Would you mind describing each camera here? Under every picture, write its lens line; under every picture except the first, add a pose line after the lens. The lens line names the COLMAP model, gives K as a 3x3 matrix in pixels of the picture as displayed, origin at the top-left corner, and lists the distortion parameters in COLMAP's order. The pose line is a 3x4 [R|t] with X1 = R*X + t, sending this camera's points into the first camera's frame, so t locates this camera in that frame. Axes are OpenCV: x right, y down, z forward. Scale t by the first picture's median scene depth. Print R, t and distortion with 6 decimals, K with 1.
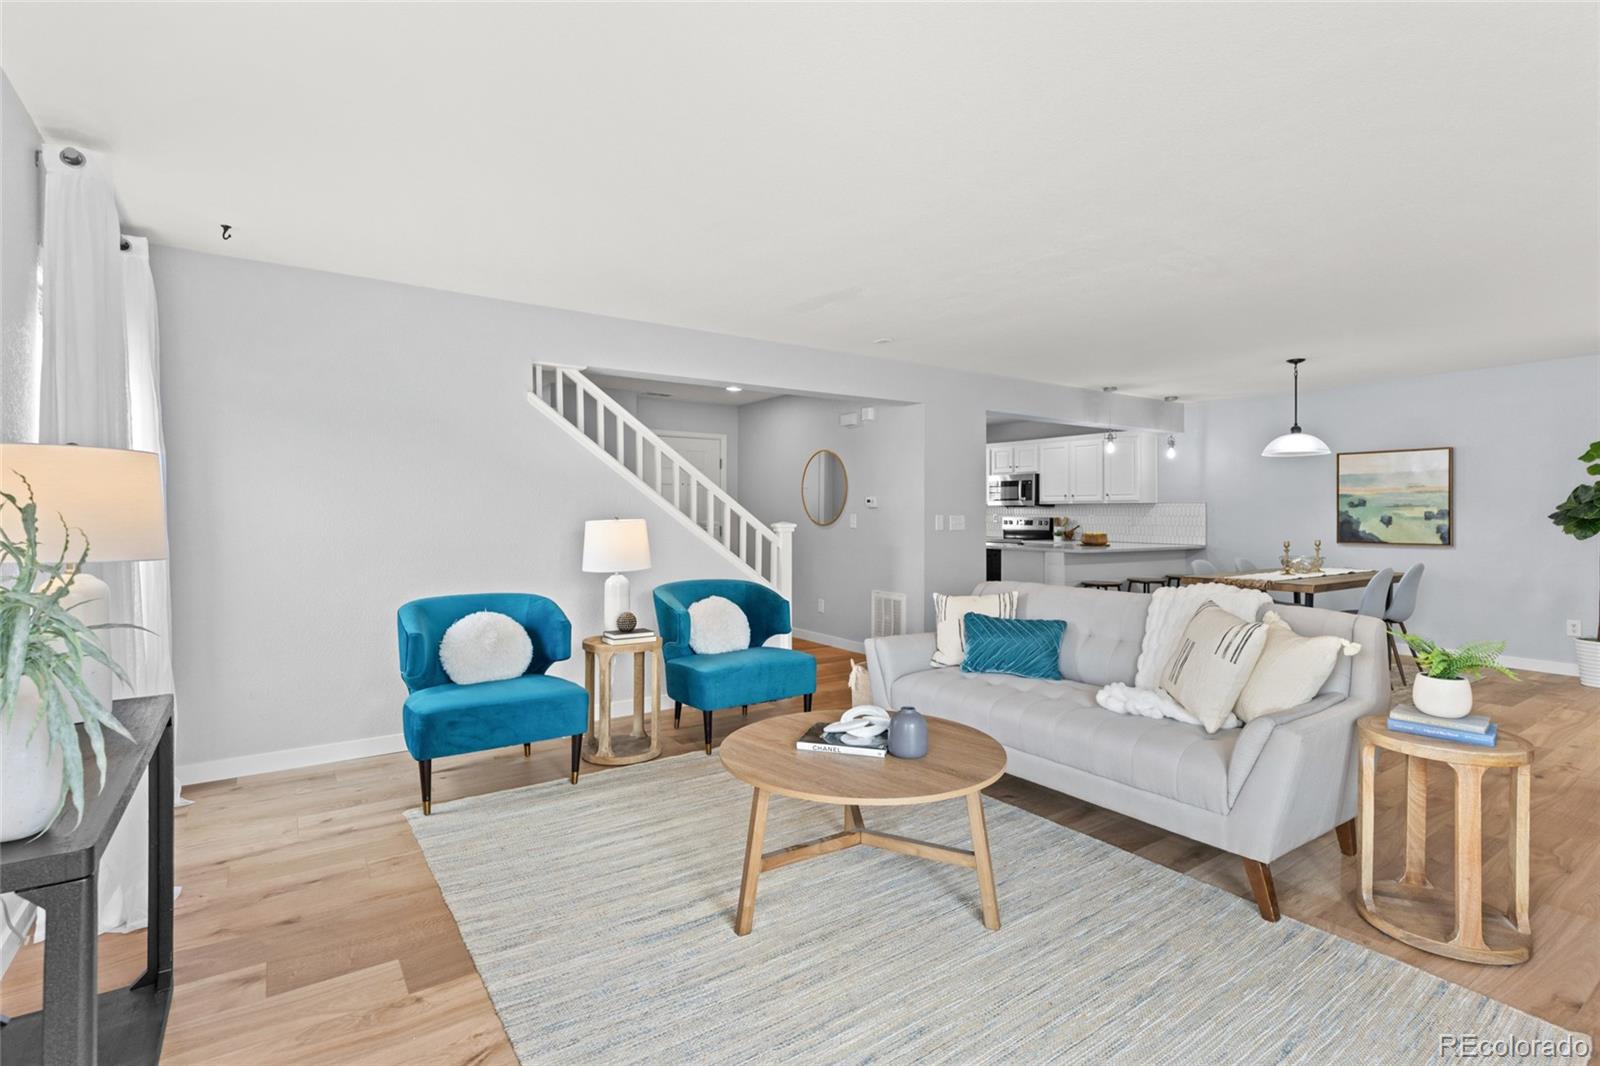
lens RADIAL K [[759.5, 0, 805.7], [0, 759.5, 508.7], [0, 0, 1]] dist [0.003785, 0.000415]
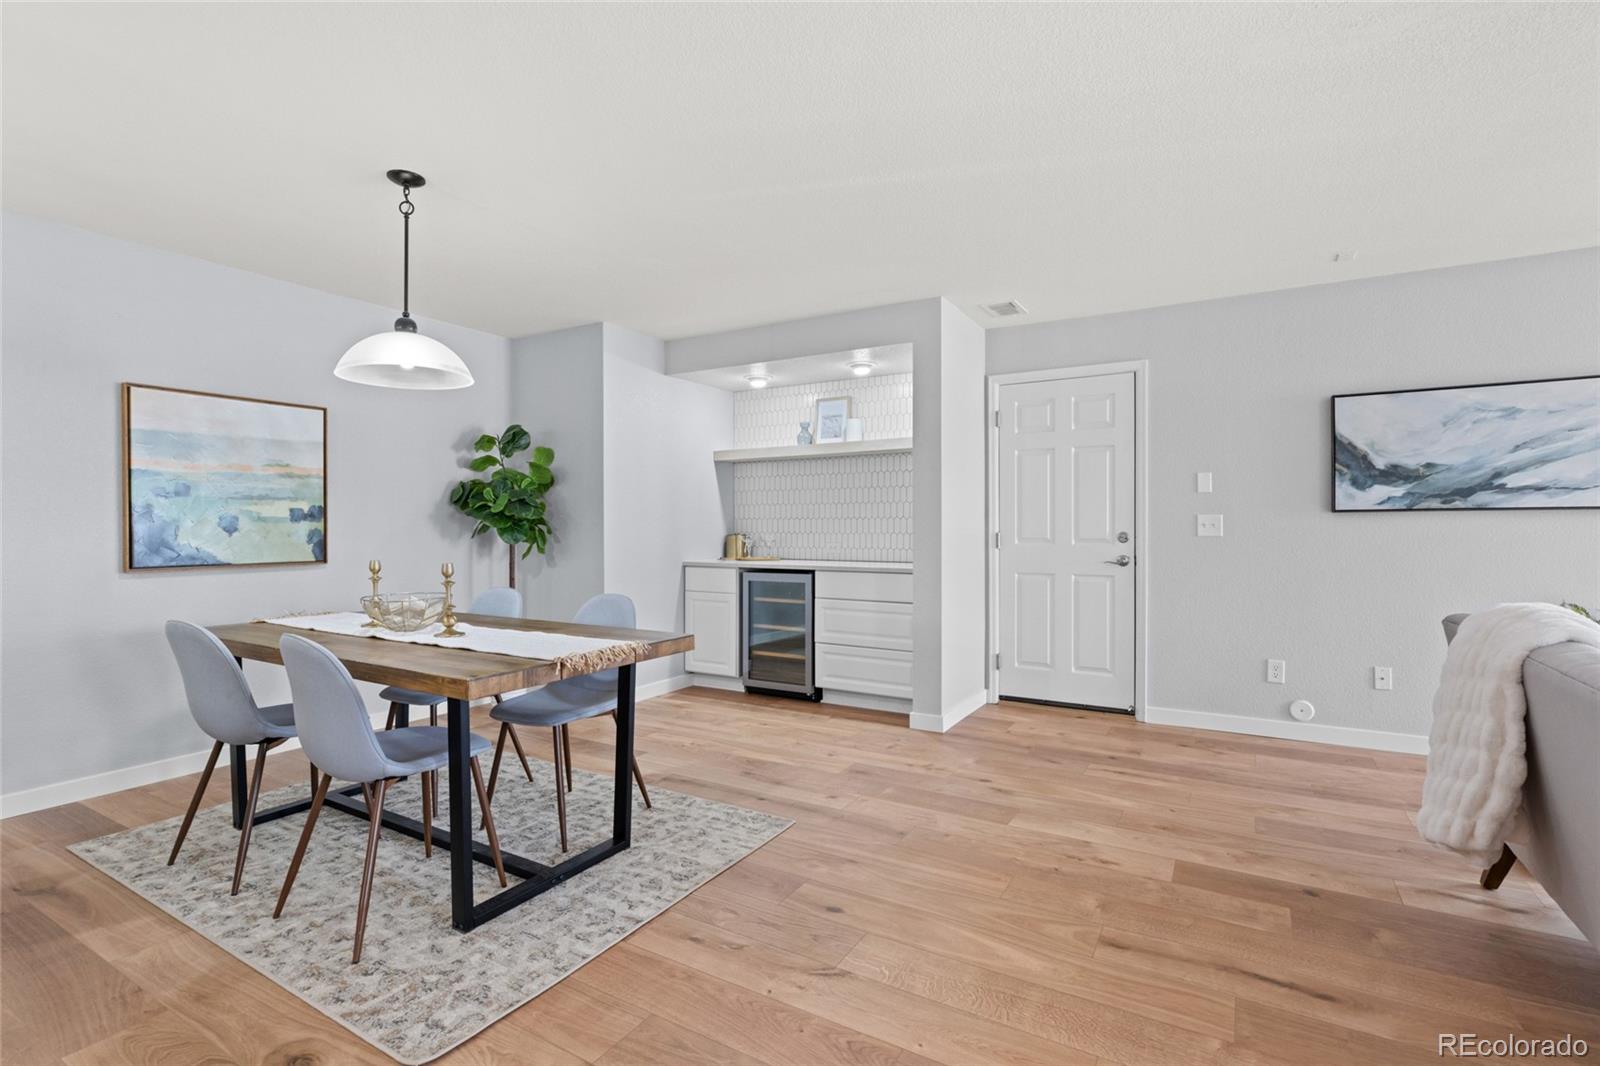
lens RADIAL K [[741.5, 0, 812.5], [0, 741.5, 531.6], [0, 0, 1]] dist [-0.000971, 0.000024]
pose [[-0.414922, -0.006817, 0.909831, 0.112004], [-0.001717, 0.999976, 0.006709, 0.017837], [-0.909855, 0.001222, -0.414924, 0.886993]]
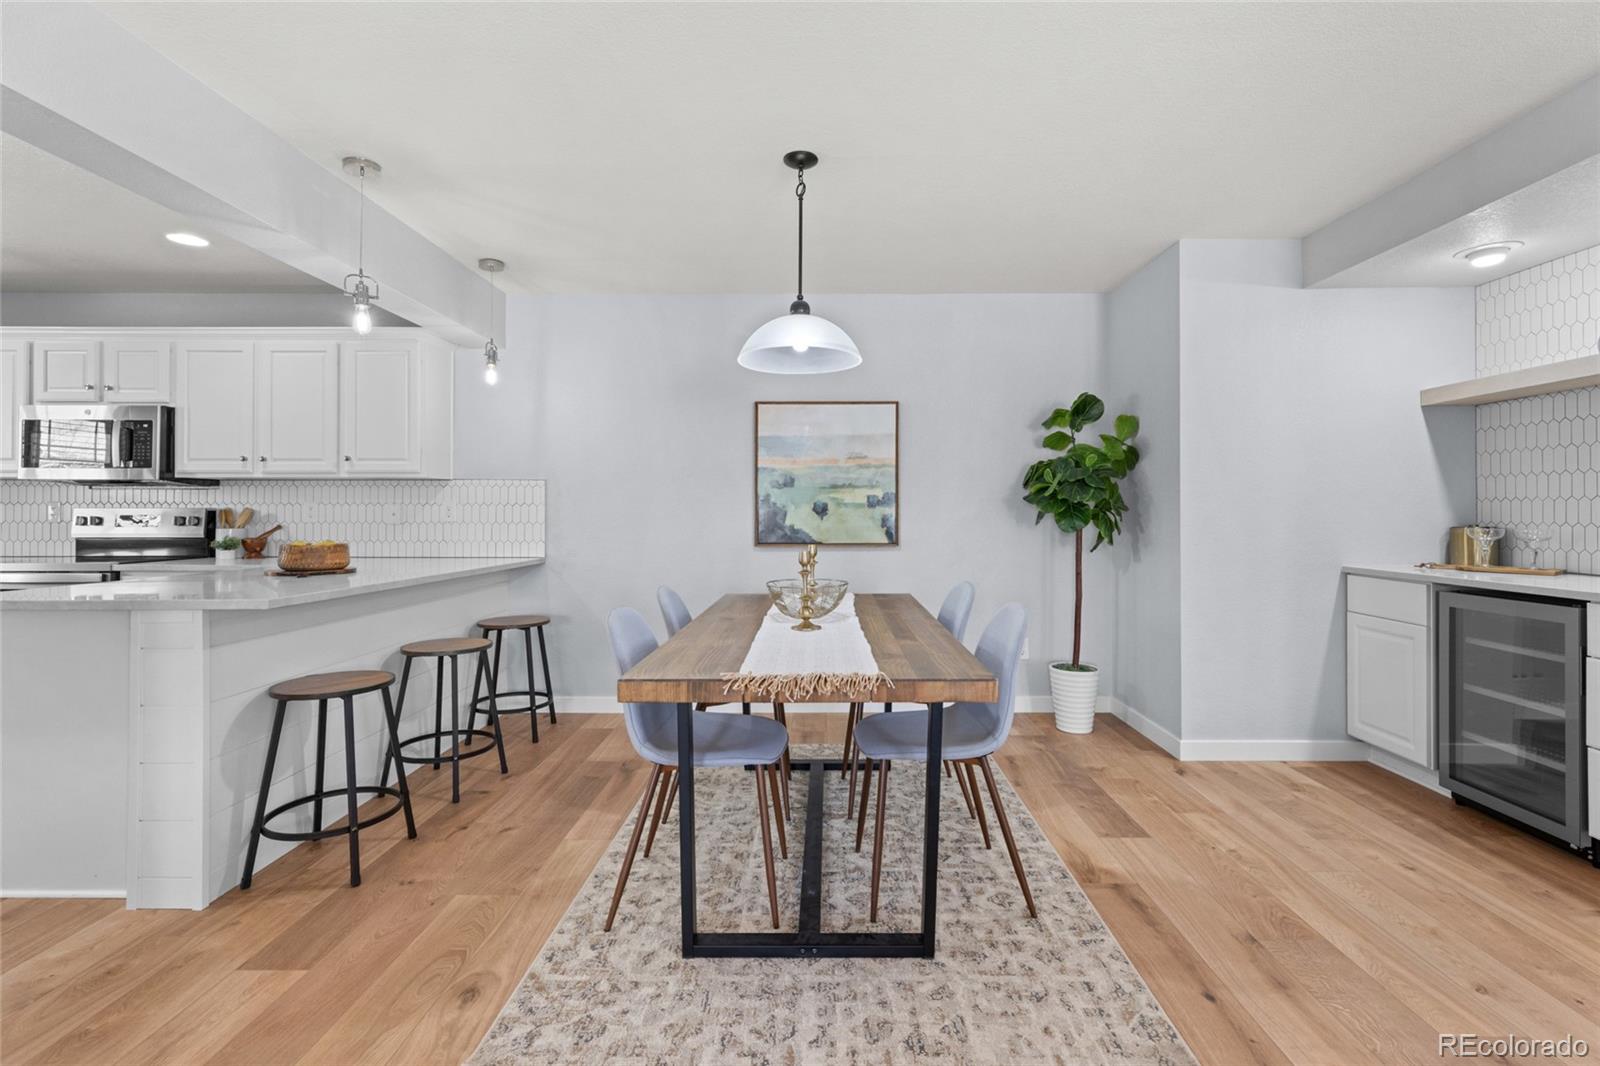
lens RADIAL K [[740.7, 0, 812.2], [0, 740.7, 507.4], [0, 0, 1]] dist [0.001448, 0.000734]
pose [[0.583524, 0.003897, 0.812087, 0.259652], [-0.002256, 0.999992, -0.003177, 0.016902], [-0.812093, 0.000022, 0.583528, 0.673176]]
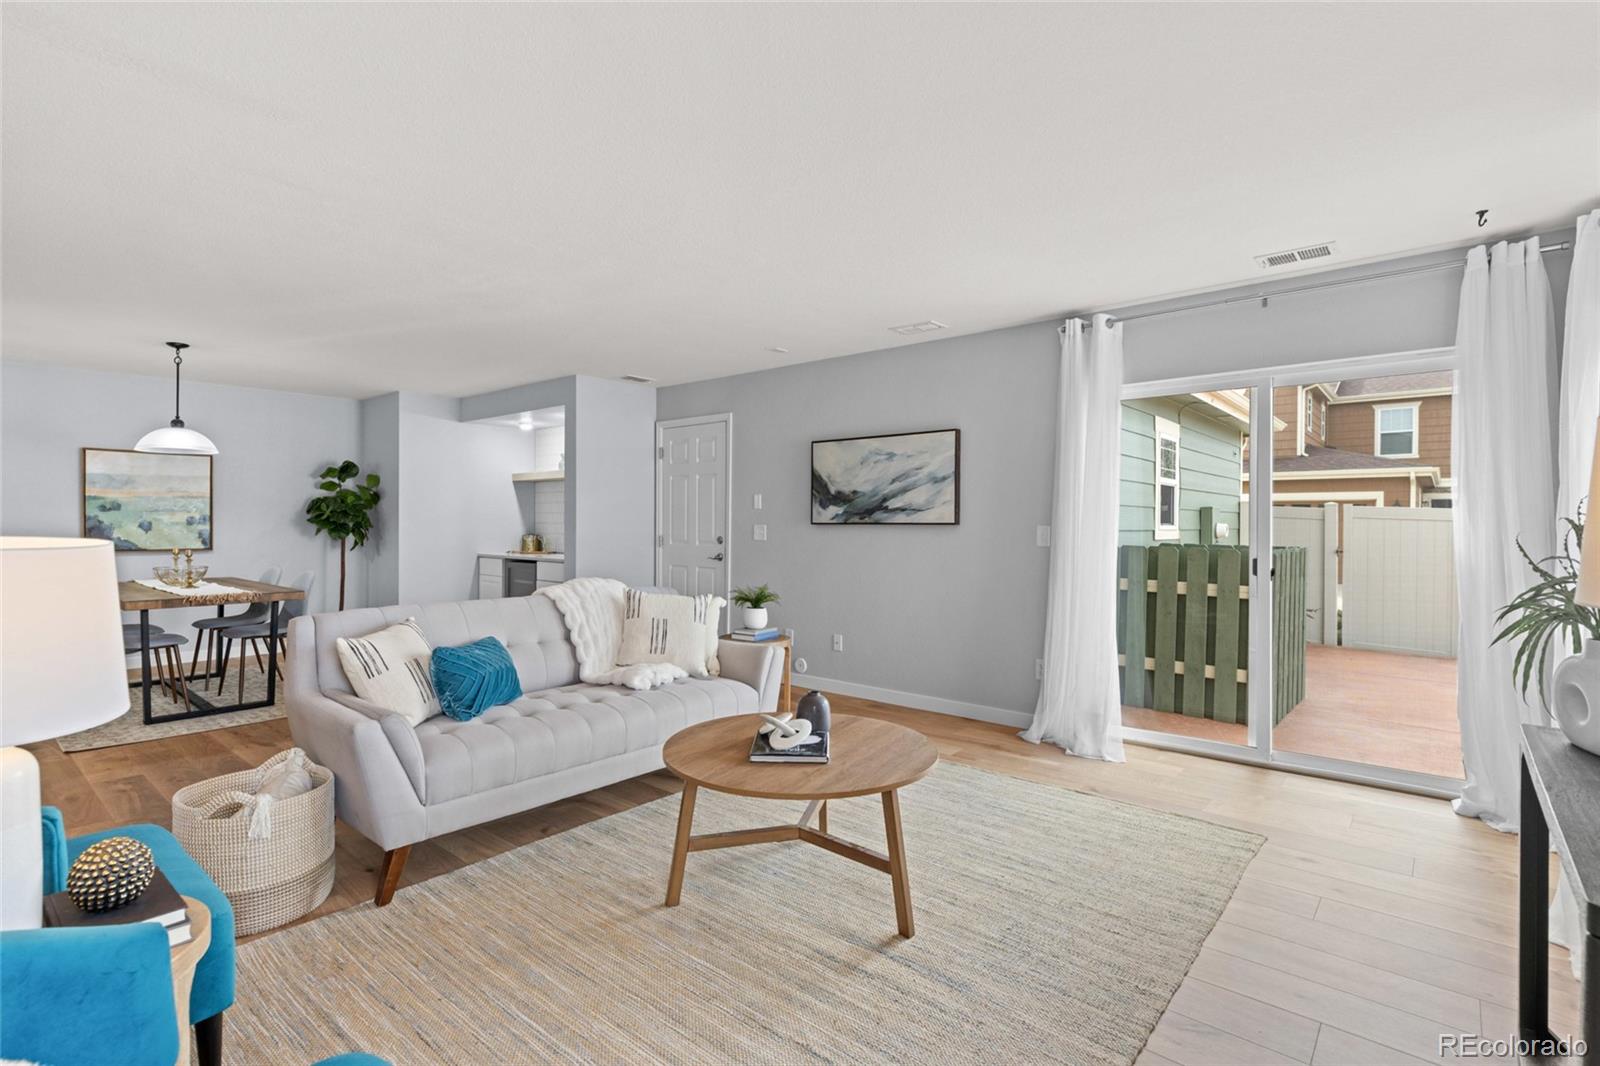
lens RADIAL K [[753.3, 0, 798.7], [0, 753.3, 527.3], [0, 0, 1]] dist [-0.000642, -0.000138]
pose [[-0.249909, -0.008295, 0.968234, -0.349614], [-0.009590, 0.999935, 0.006091, 0.003743], [-0.968222, -0.007763, -0.249972, 0.480926]]
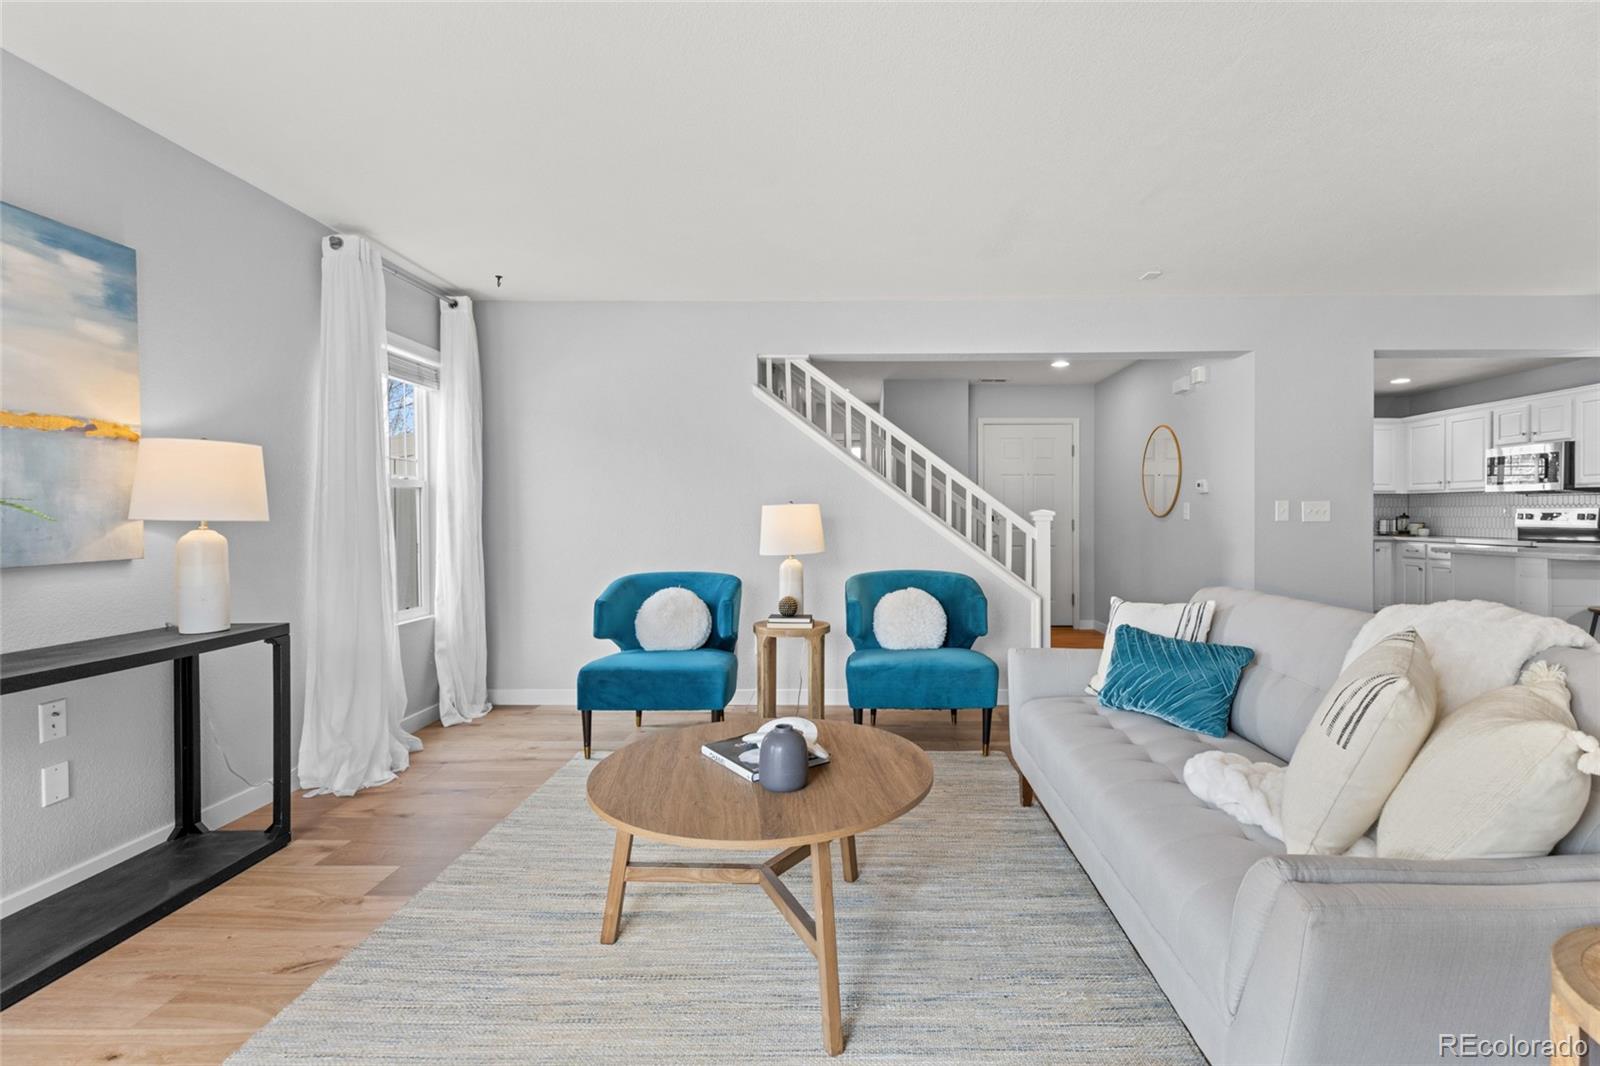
lens RADIAL K [[742.2, 0, 847.9], [0, 742.2, 523.1], [0, 0, 1]] dist [-0.000643, -0.000049]
pose [[0.820044, 0.003678, -0.572288, 0.234057], [0.005654, 0.999878, 0.014528, 0.017092], [0.572272, -0.015149, 0.819924, 0.158913]]
